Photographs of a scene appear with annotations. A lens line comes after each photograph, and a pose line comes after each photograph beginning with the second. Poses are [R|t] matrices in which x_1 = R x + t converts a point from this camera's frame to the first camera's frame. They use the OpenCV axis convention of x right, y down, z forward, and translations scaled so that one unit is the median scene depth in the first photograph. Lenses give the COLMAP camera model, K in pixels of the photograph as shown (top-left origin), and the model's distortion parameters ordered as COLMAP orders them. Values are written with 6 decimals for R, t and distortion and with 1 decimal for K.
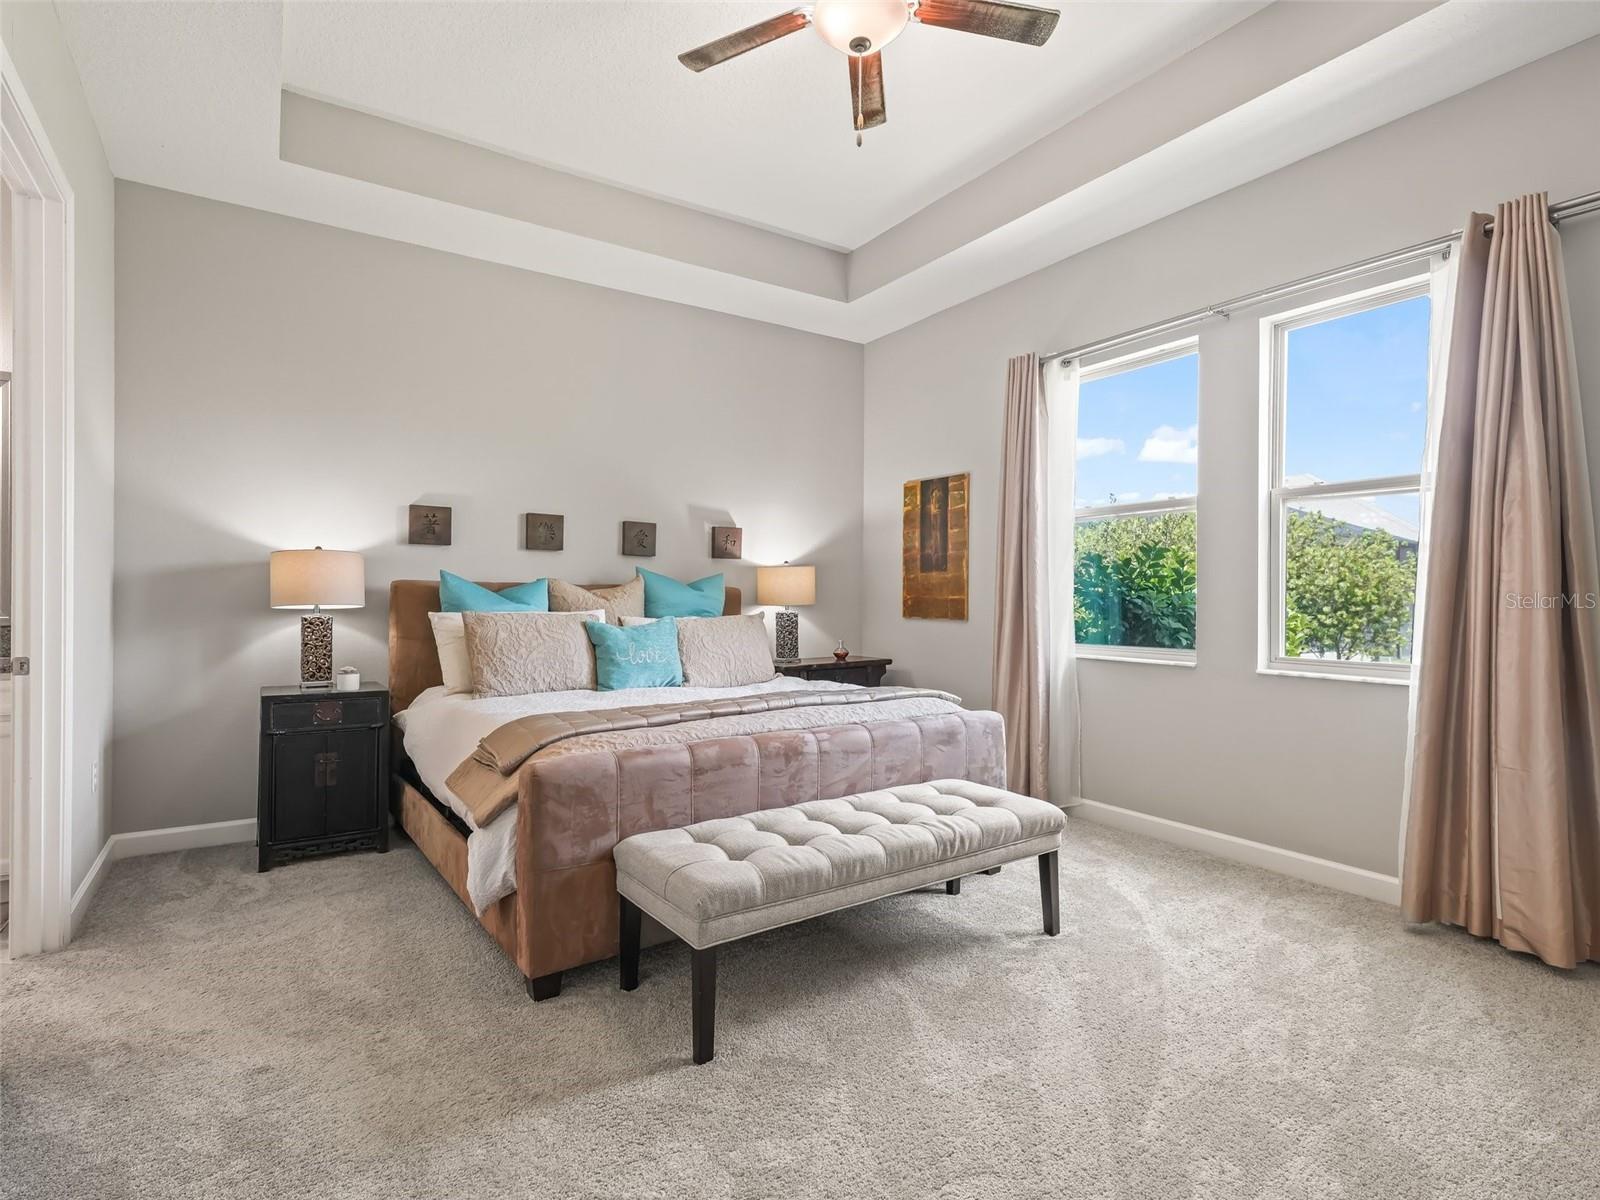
lens RADIAL K [[808.6, 0, 806.3], [0, 808.6, 605.0], [0, 0, 1]] dist [0.007568, -0.000288]
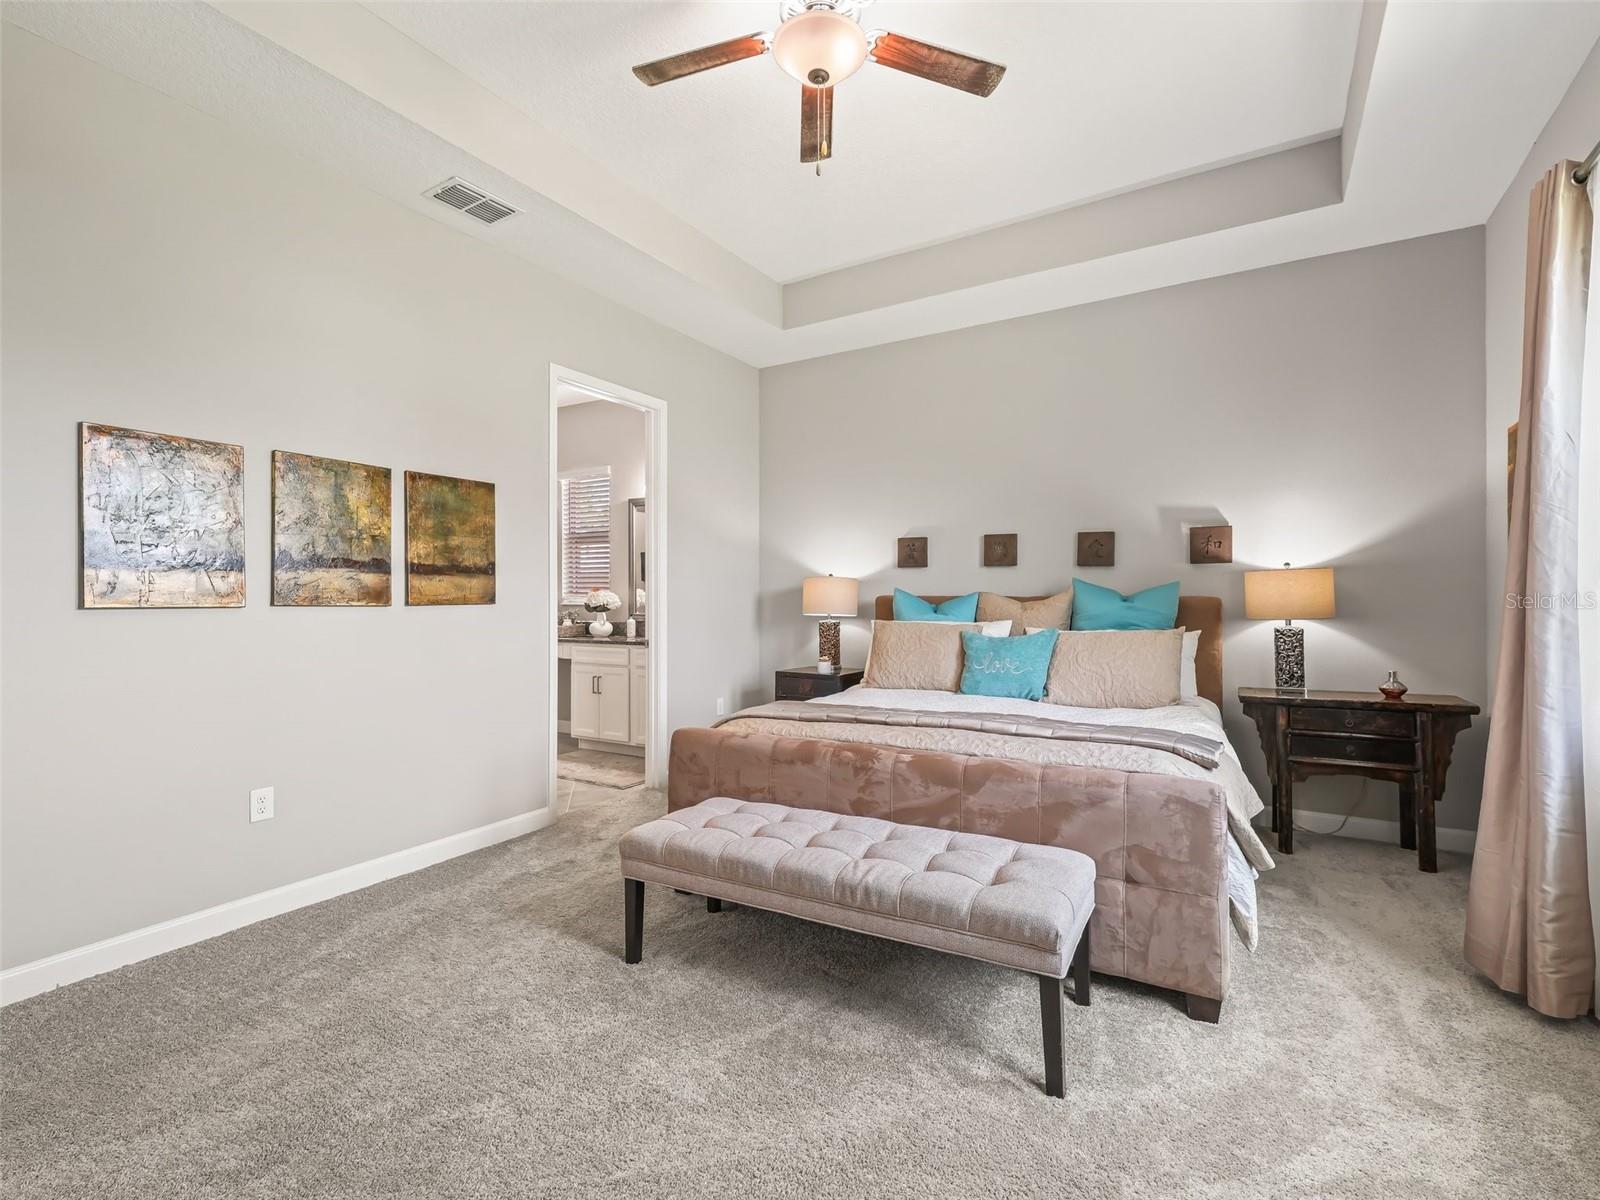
lens RADIAL K [[746.5, 0, 815.5], [0, 746.5, 598.2], [0, 0, 1]] dist [0.006804, -0.000330]
pose [[0.433962, -0.006178, -0.900910, 0.578026], [-0.004375, 0.999950, -0.008965, -0.015490], [0.900920, 0.007832, 0.433914, 0.376089]]
